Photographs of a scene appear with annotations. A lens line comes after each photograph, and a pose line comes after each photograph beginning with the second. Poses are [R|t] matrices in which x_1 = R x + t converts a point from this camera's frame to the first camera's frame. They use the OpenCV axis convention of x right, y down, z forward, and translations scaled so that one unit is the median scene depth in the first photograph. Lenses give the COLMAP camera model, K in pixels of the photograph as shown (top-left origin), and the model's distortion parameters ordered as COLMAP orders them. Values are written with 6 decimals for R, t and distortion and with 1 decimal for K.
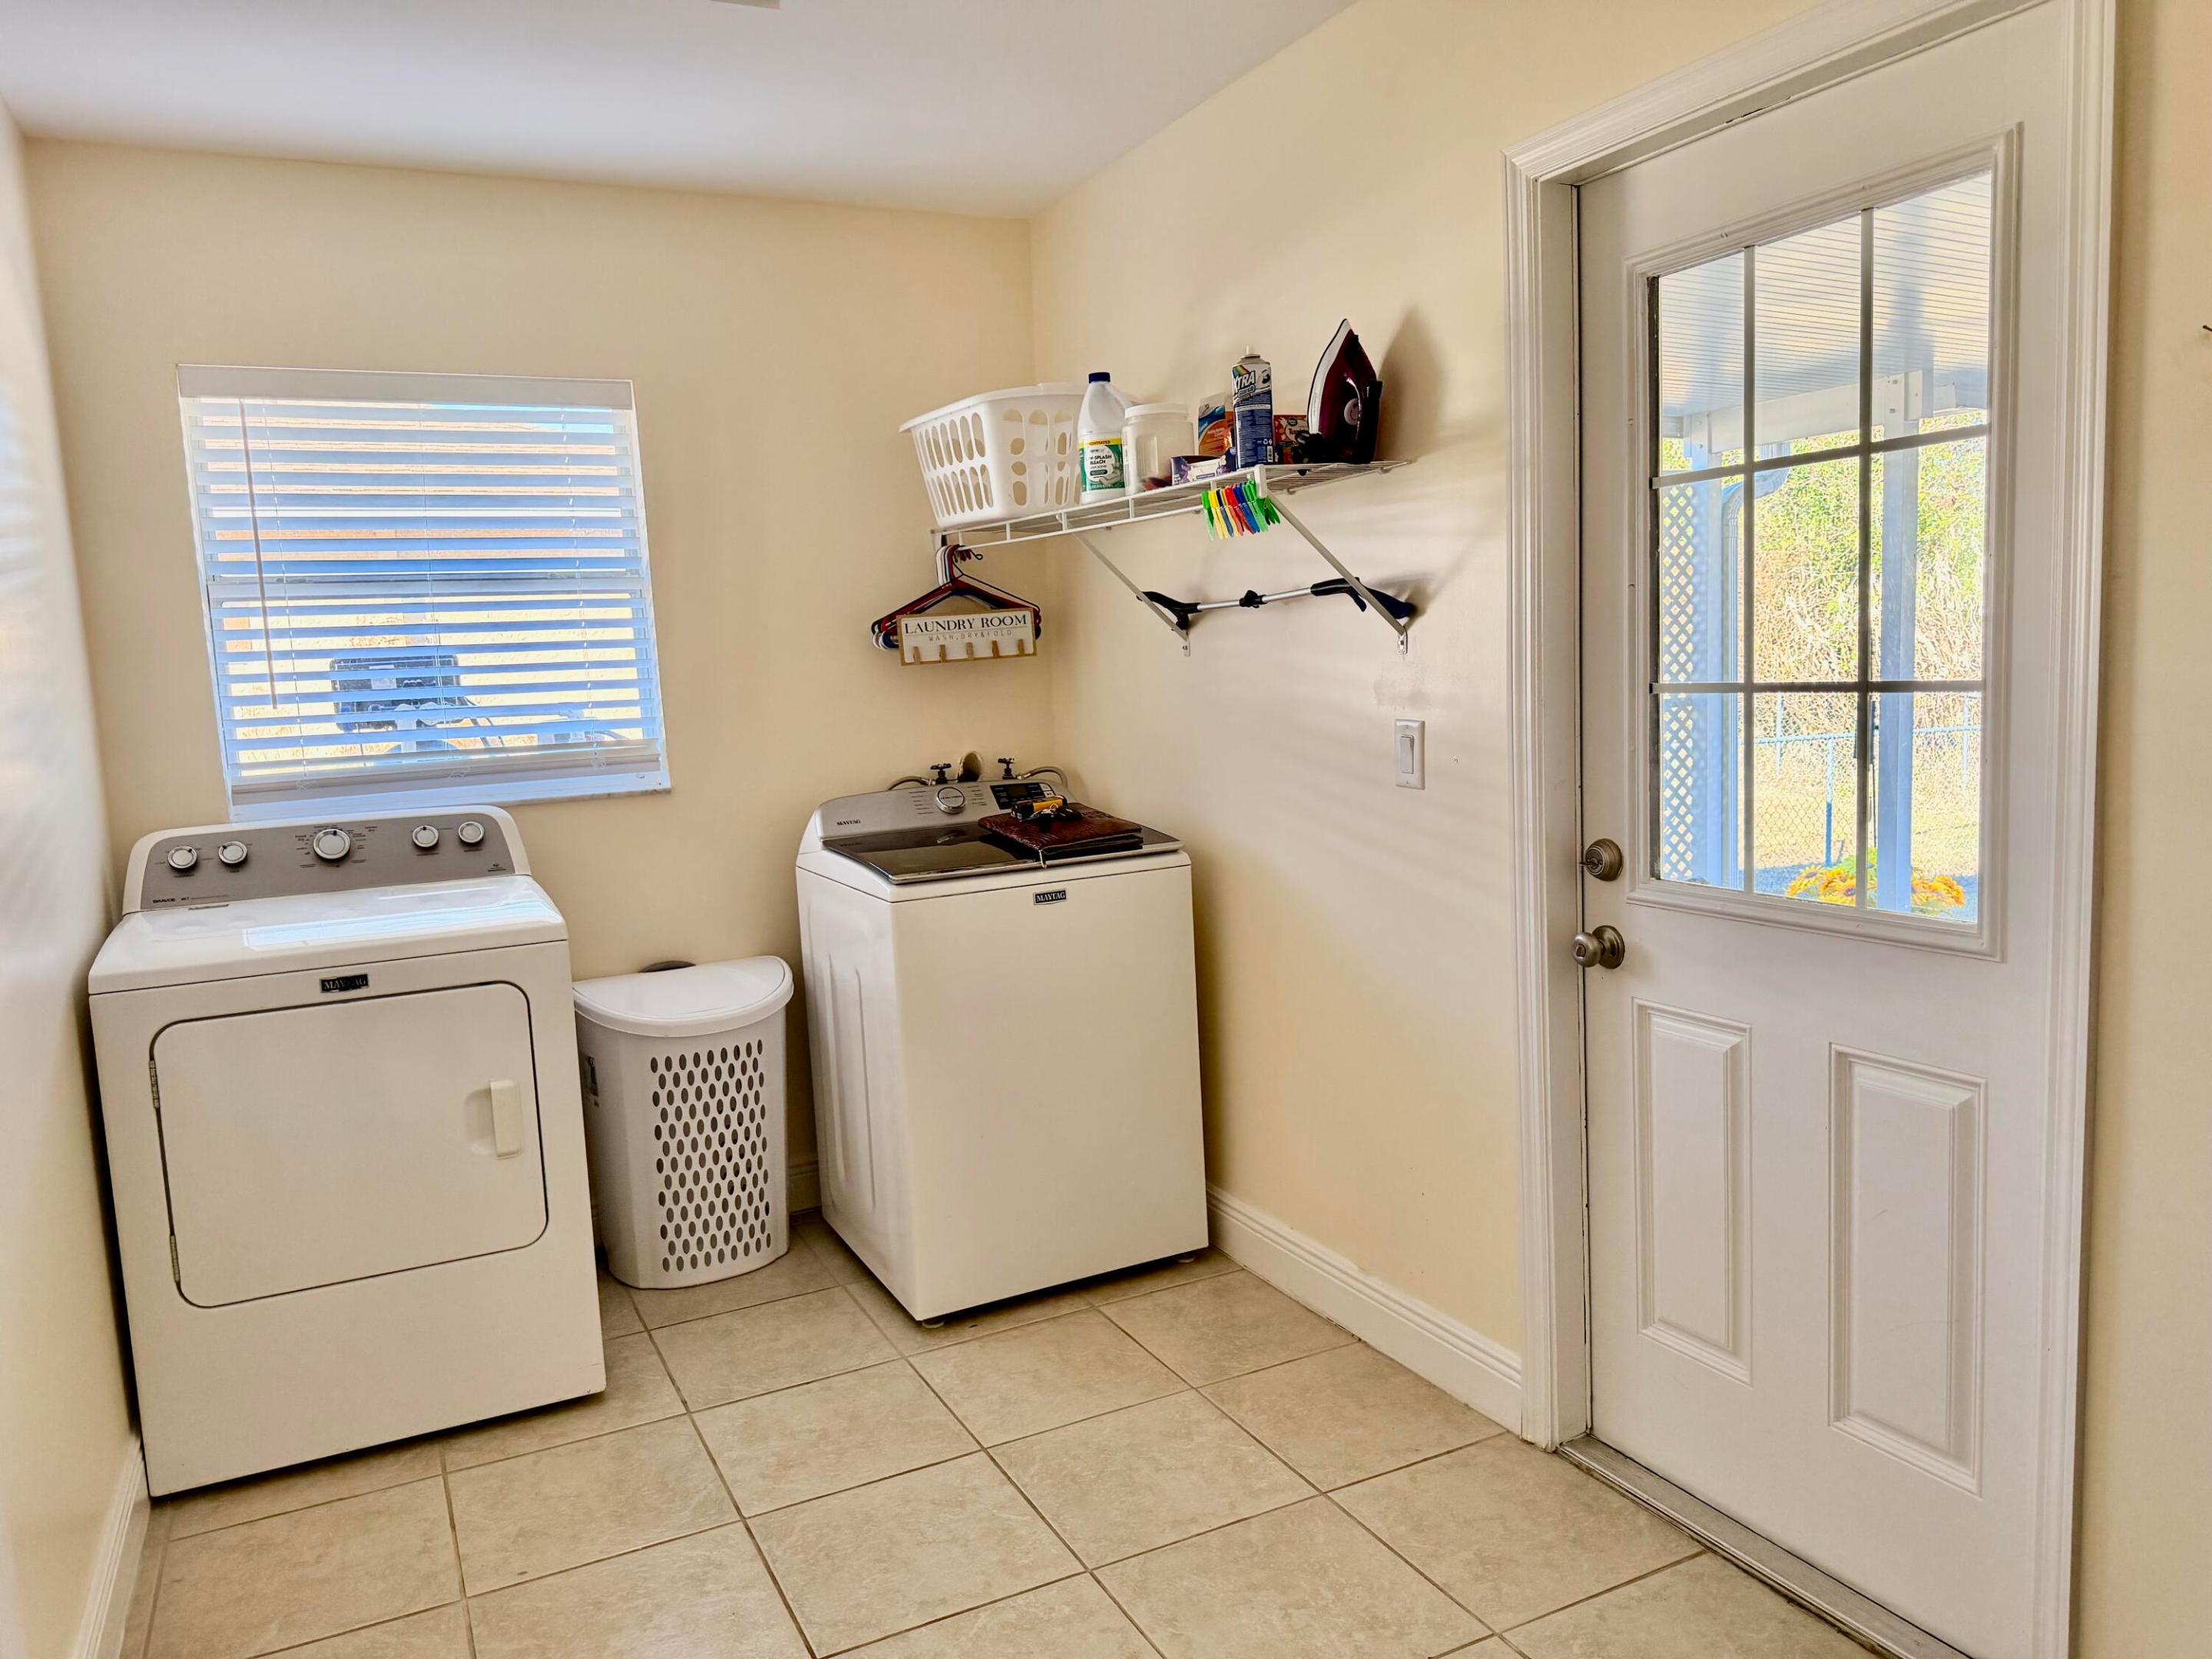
lens RADIAL K [[1587.3, 0, 1106.0], [0, 1587.3, 829.5], [0, 0, 1]] dist [0.013706, -0.008725]
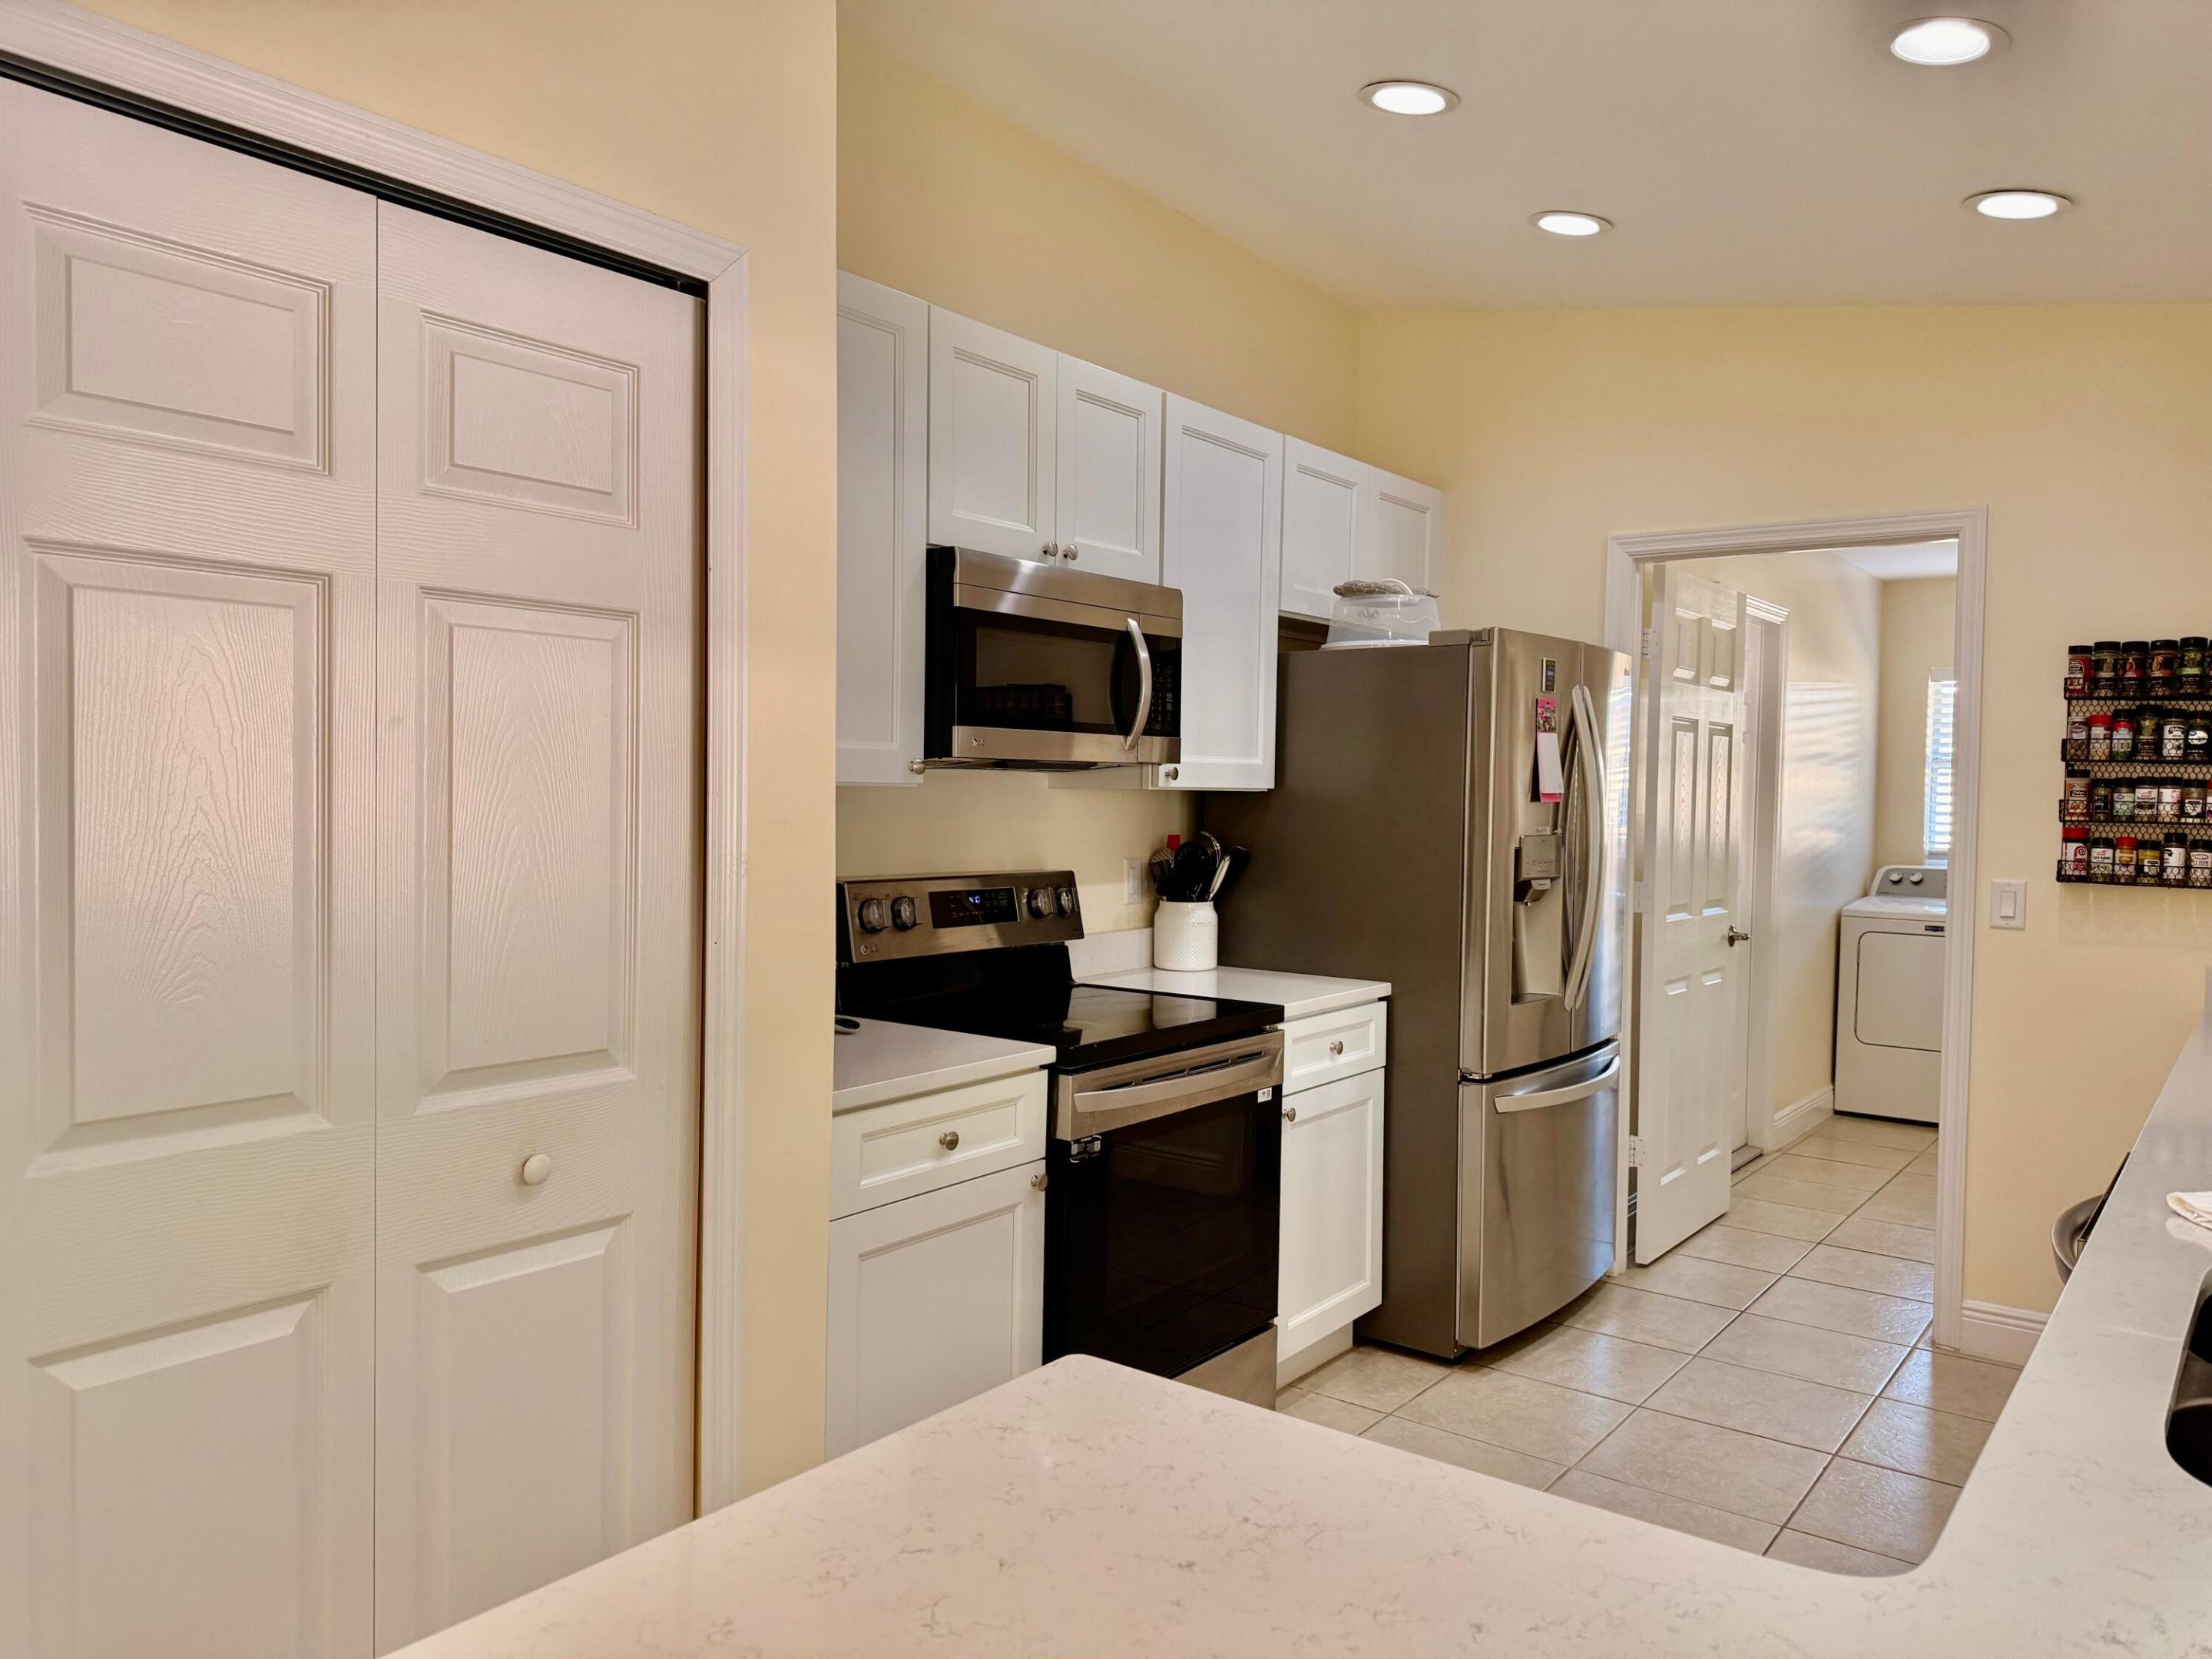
lens RADIAL K [[1561.3, 0, 1116.3], [0, 1561.3, 833.0], [0, 0, 1]] dist [0.082207, -0.082892]
pose [[0.443914, 0.079674, -0.892520, 0.951313], [-0.138481, 0.990173, 0.019516, 0.063935], [0.885304, 0.114933, 0.450585, -1.041815]]
